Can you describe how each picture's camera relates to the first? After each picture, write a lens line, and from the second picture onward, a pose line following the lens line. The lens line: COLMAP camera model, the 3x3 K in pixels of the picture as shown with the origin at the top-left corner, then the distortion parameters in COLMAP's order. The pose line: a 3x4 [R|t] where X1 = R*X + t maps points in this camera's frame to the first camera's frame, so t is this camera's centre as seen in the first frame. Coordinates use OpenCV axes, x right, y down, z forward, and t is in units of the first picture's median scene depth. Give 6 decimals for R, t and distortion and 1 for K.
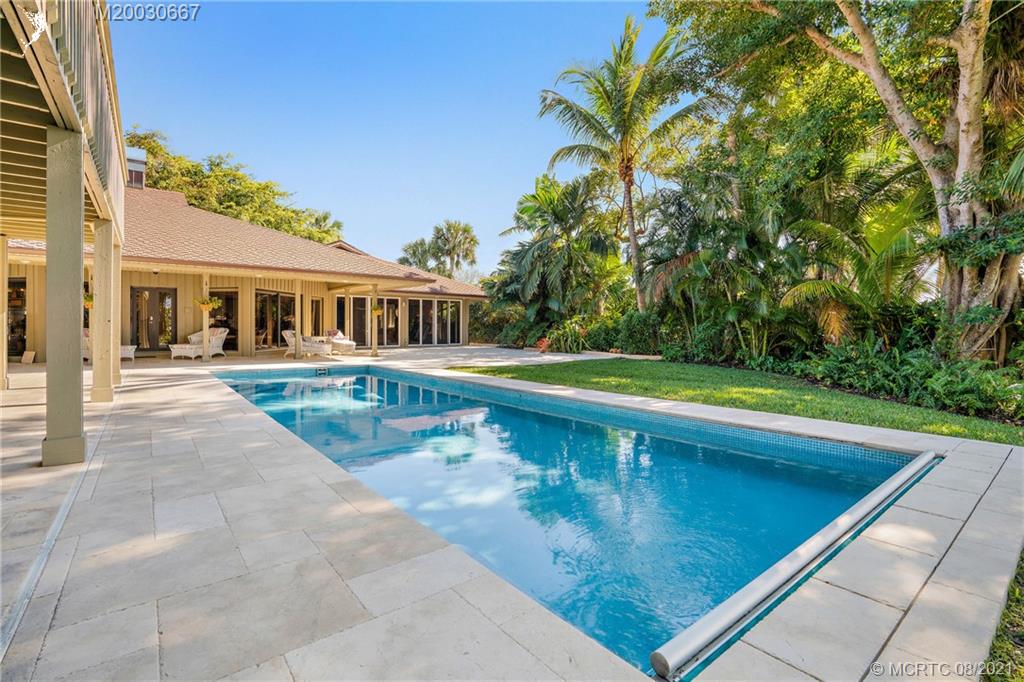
lens RADIAL K [[466.1, 0, 512.9], [0, 466.1, 335.5], [0, 0, 1]] dist [-0.001182, -0.000171]
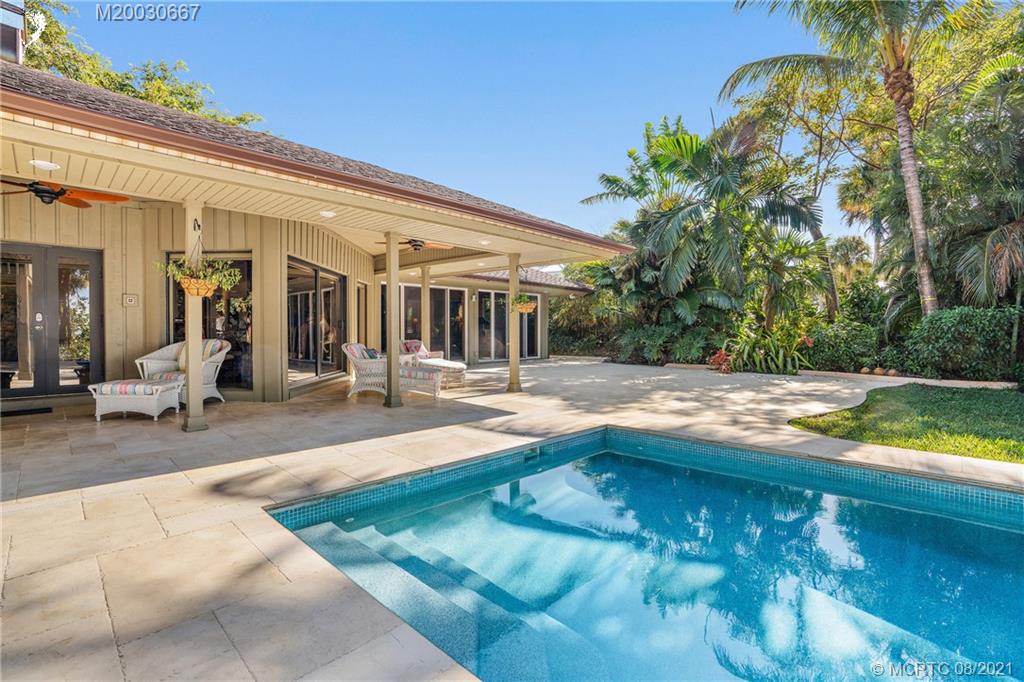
lens RADIAL K [[466.1, 0, 512.2], [0, 466.1, 340.2], [0, 0, 1]] dist [-0.001182, -0.000171]
pose [[0.992615, -0.005669, 0.121179, -0.369130], [0.005274, 0.999980, 0.003580, -0.014653], [-0.121197, -0.002915, 0.992624, 0.486878]]
